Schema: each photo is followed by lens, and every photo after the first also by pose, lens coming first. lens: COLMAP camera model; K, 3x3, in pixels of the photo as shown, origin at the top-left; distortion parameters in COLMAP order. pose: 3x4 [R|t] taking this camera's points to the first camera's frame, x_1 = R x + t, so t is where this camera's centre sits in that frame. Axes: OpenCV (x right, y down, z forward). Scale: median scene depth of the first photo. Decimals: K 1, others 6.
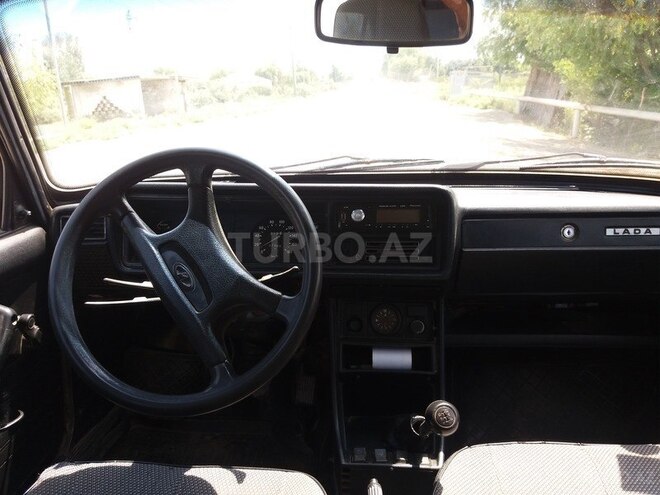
lens RADIAL K [[538.5, 0, 330.0], [0, 538.5, 247.5], [0, 0, 1]] dist [-0.013371, -0.013870]
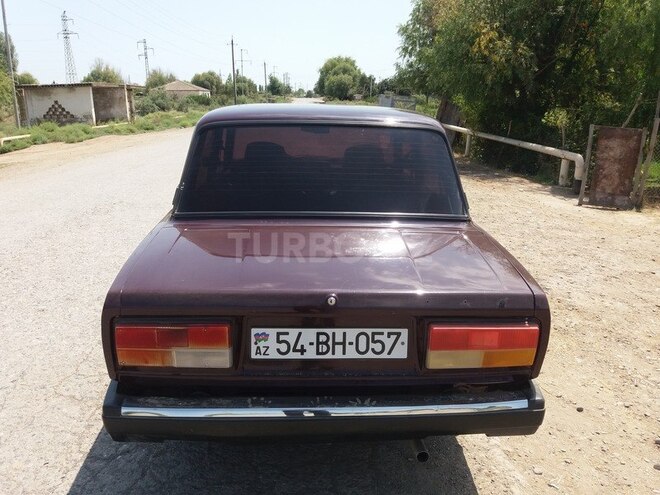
lens RADIAL K [[538.0, 0, 330.0], [0, 538.0, 247.5], [0, 0, 1]] dist [0.008265, 0.006736]
pose [[0.992606, 0.016484, 0.120253, -0.007958], [-0.013811, 0.999639, -0.023029, 0.020401], [-0.120589, 0.021198, 0.992476, -0.100035]]
